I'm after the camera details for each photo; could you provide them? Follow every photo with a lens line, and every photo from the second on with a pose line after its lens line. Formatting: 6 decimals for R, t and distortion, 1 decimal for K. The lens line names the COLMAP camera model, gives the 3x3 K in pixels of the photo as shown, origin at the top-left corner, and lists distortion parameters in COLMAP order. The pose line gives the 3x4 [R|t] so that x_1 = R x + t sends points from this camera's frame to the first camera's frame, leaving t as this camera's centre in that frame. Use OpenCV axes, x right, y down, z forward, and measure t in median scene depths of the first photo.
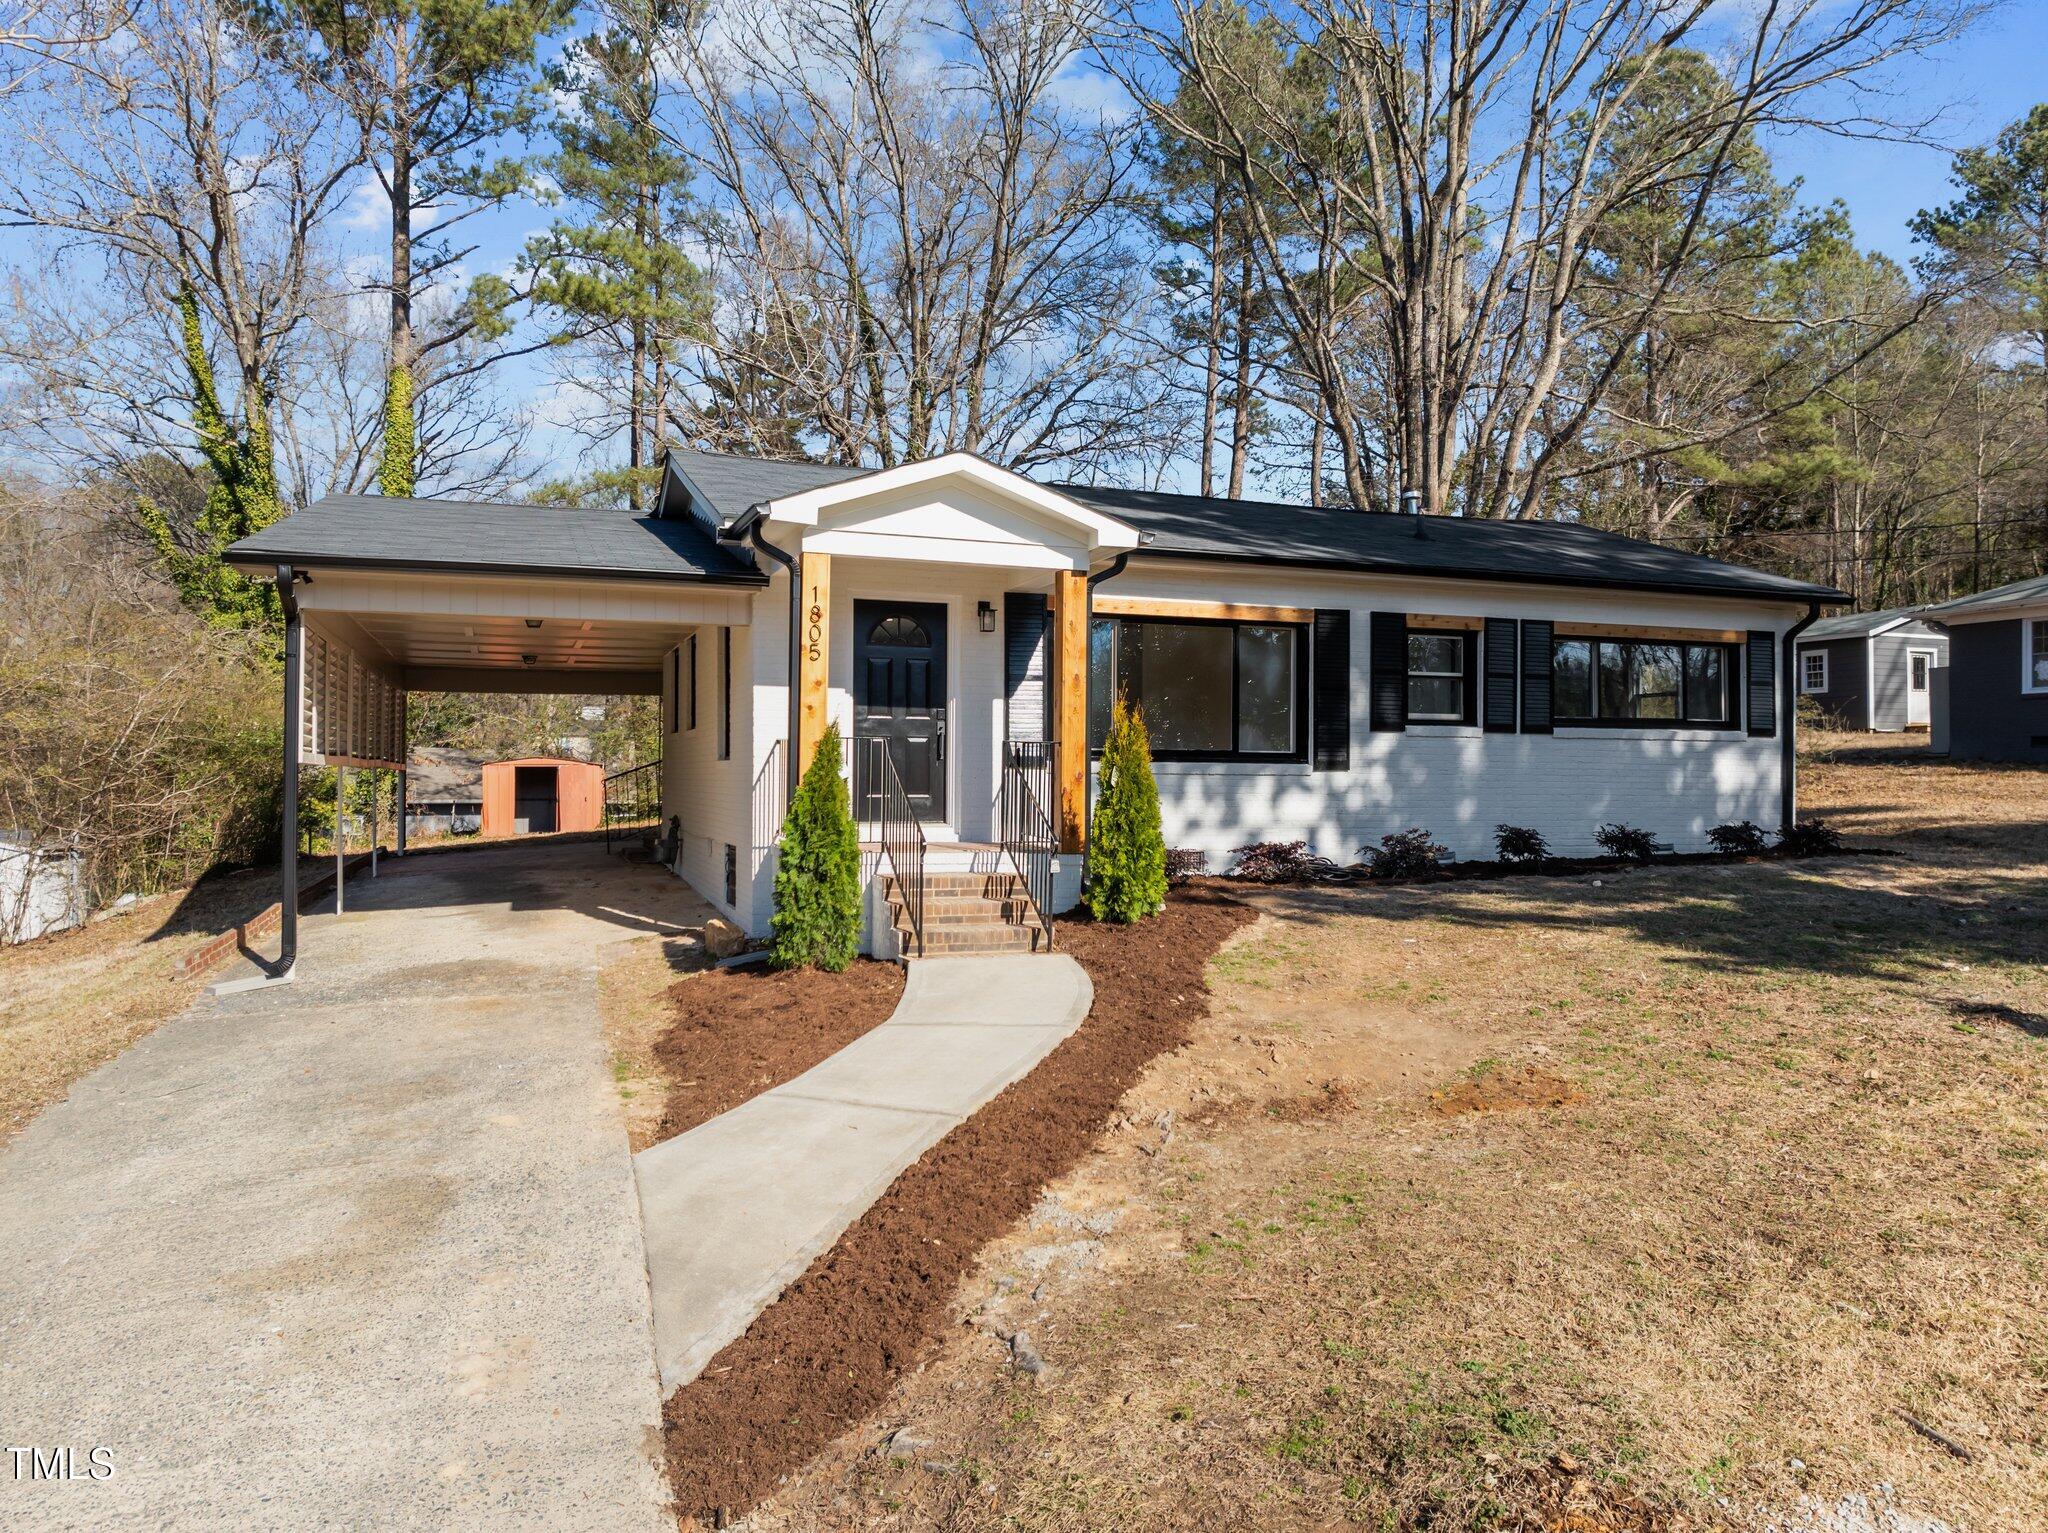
lens RADIAL K [[1460.6, 0, 1026.3], [0, 1460.6, 764.3], [0, 0, 1]] dist [-0.029407, 0.002941]
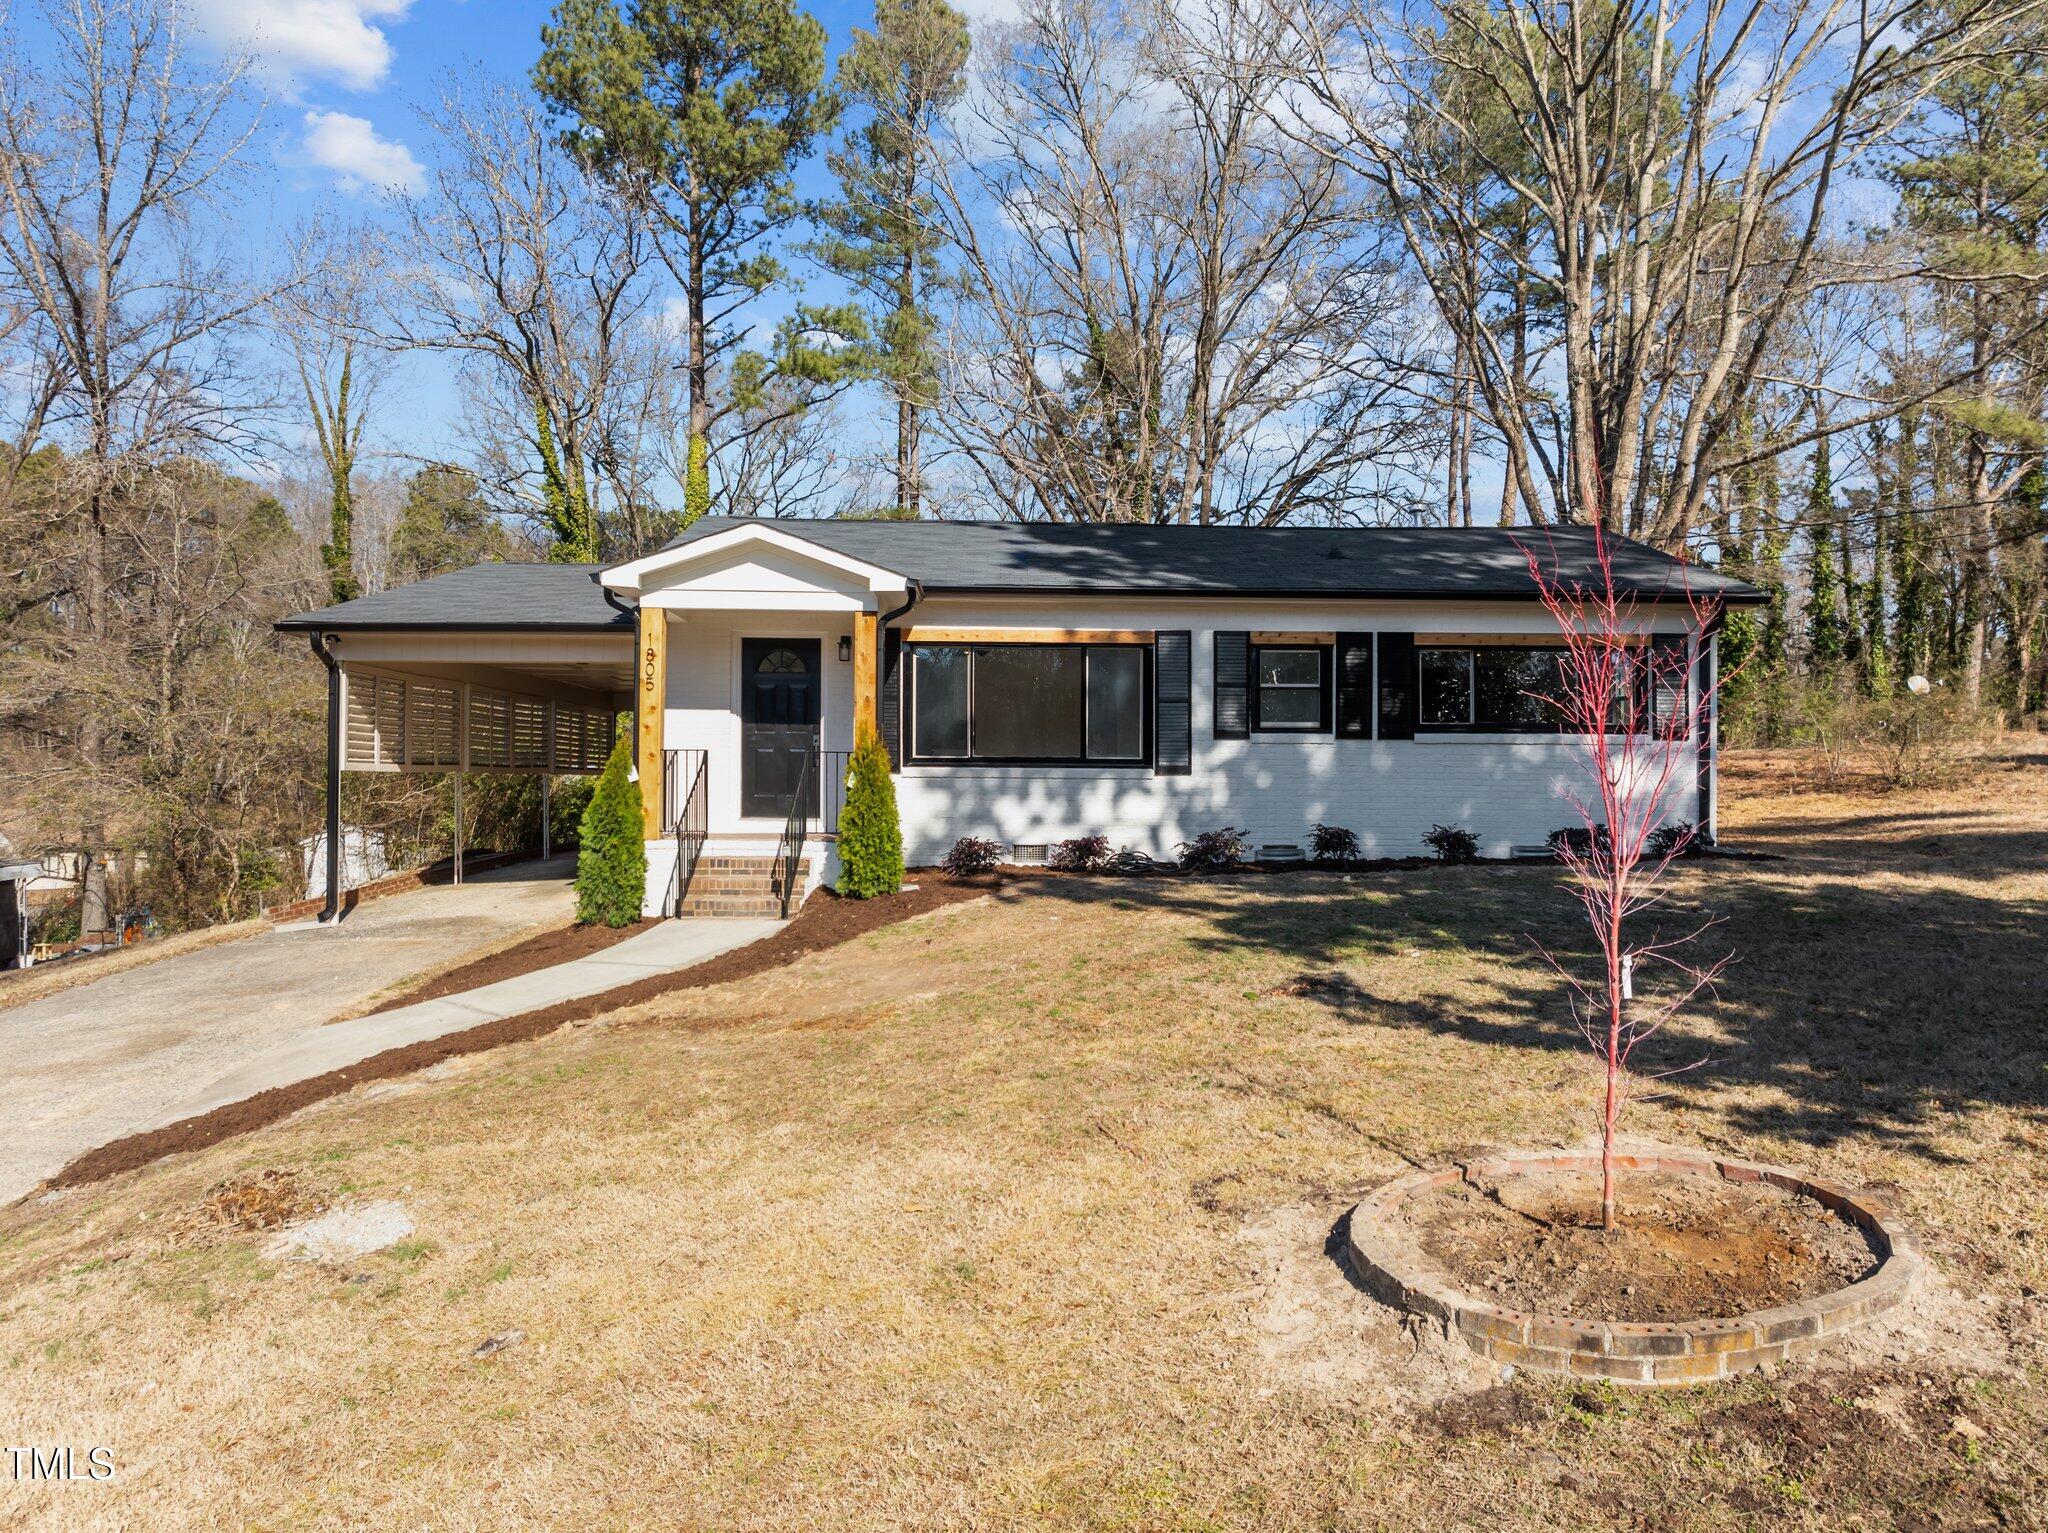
lens RADIAL K [[1460.6, 0, 1027.8], [0, 1460.6, 764.6], [0, 0, 1]] dist [-0.029407, 0.002941]
pose [[0.948914, -0.003722, -0.315512, 0.443414], [0.002932, 0.999991, -0.002978, -0.000450], [0.315520, 0.001900, 0.948917, -0.093876]]
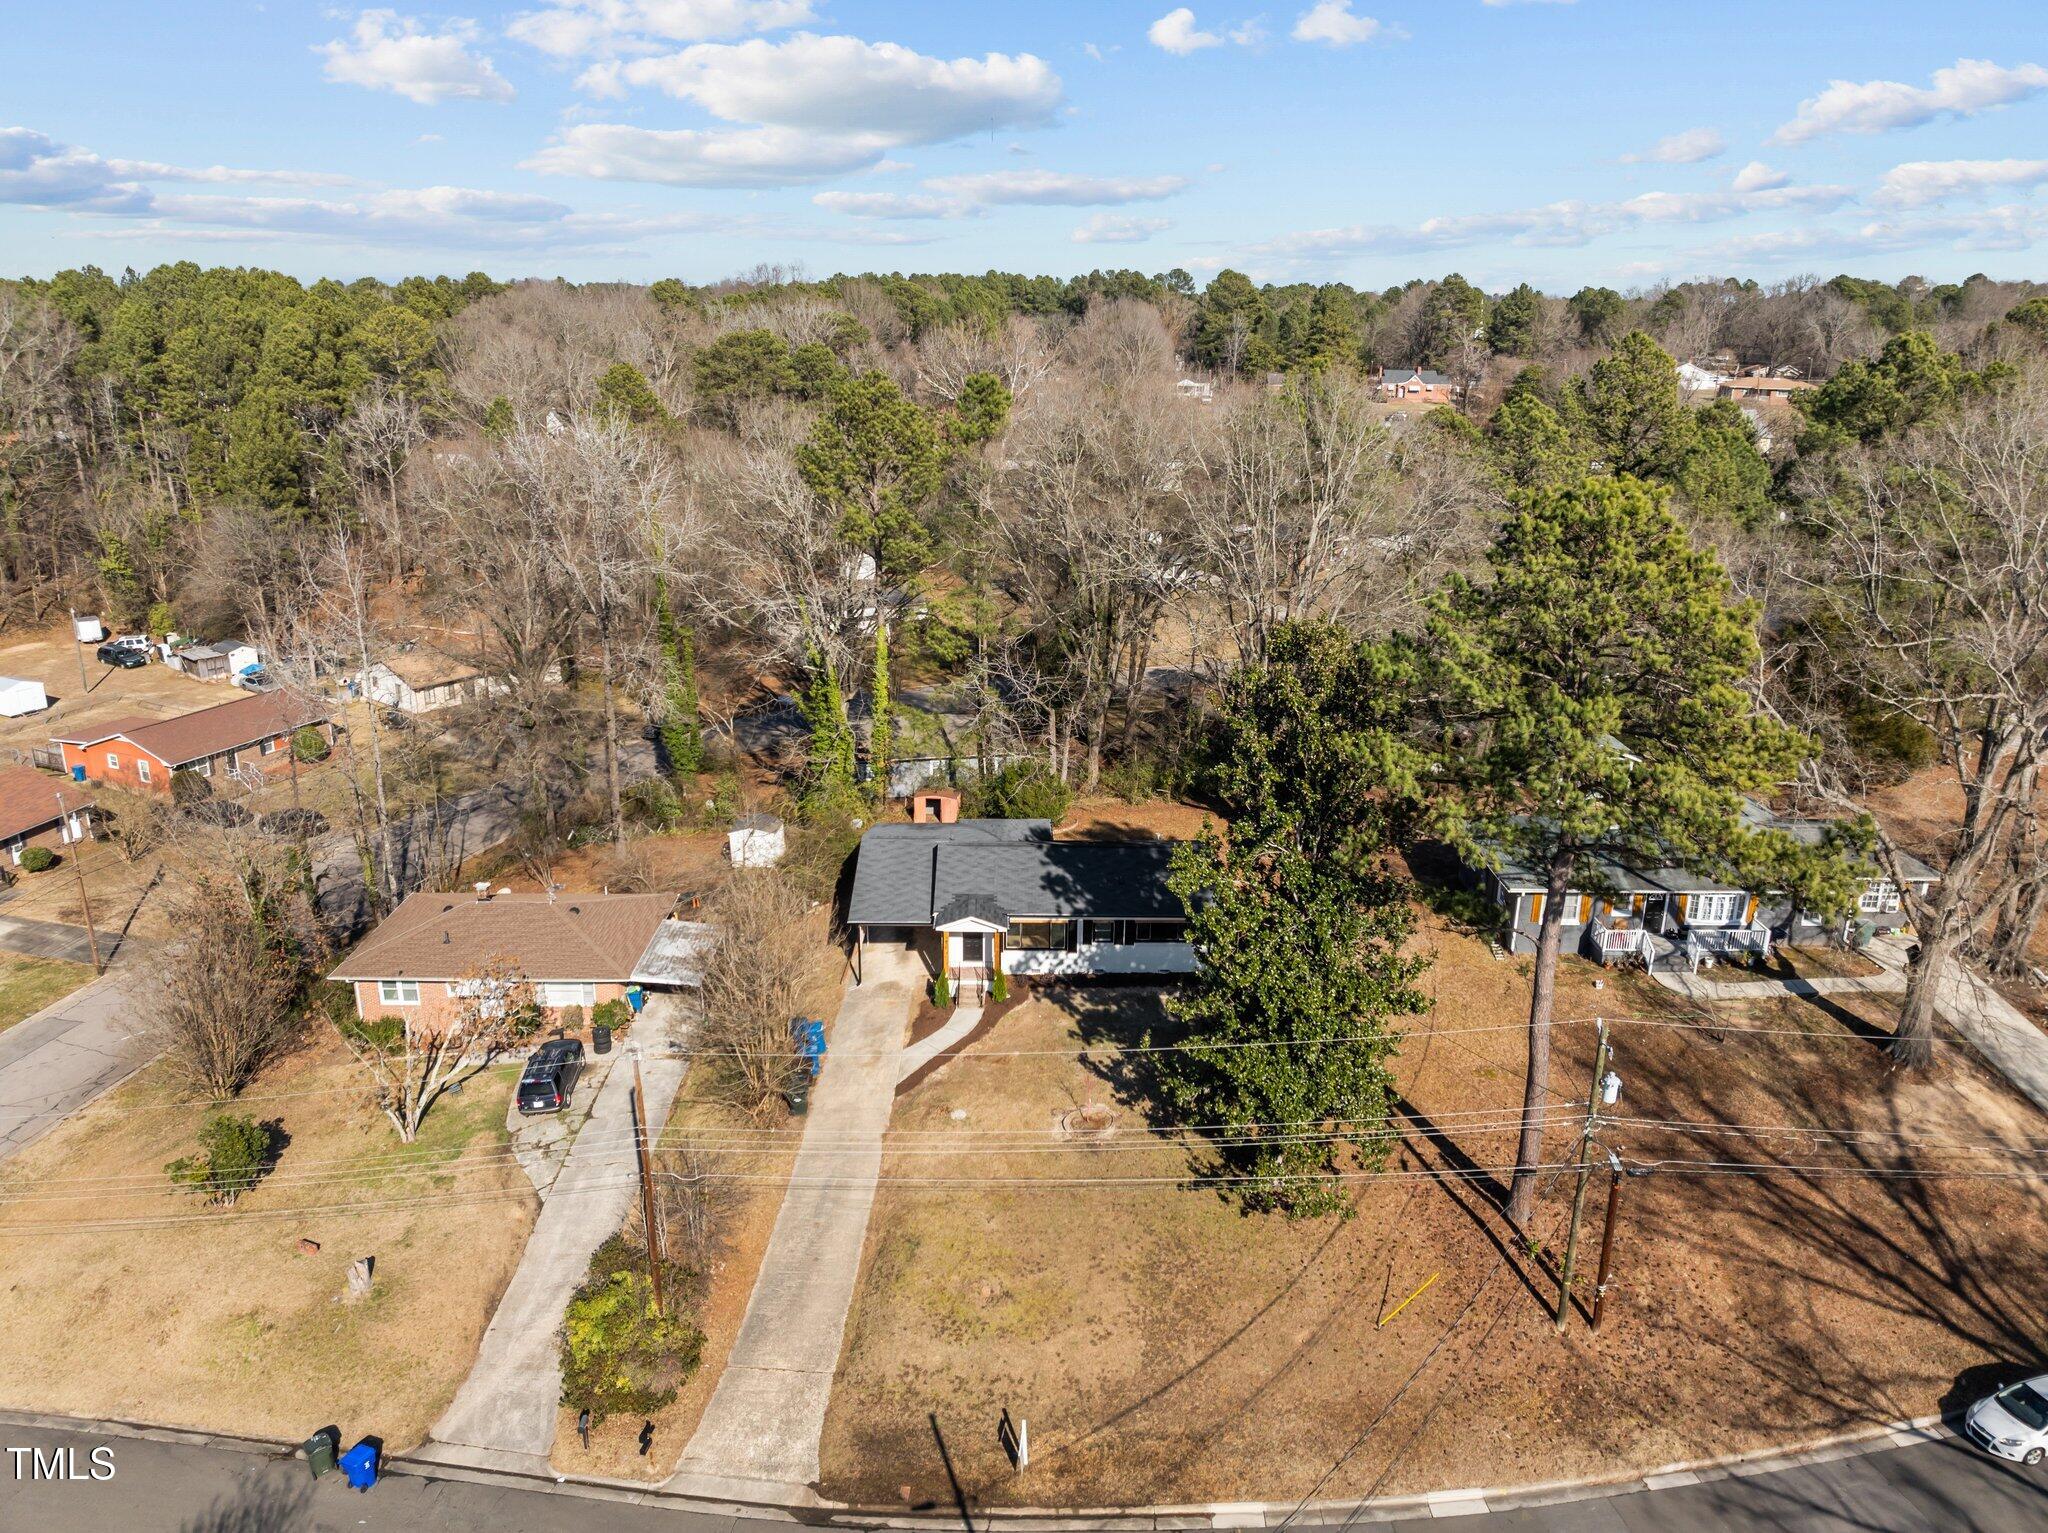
lens RADIAL K [[1464.0, 0, 1021.2], [0, 1464.0, 767.9], [0, 0, 1]] dist [-0.038955, -0.006253]
pose [[0.942626, 0.100629, -0.318324, 1.373702], [0.005648, 0.948548, 0.316582, -1.870064], [0.333803, -0.300216, 0.893558, -2.758077]]
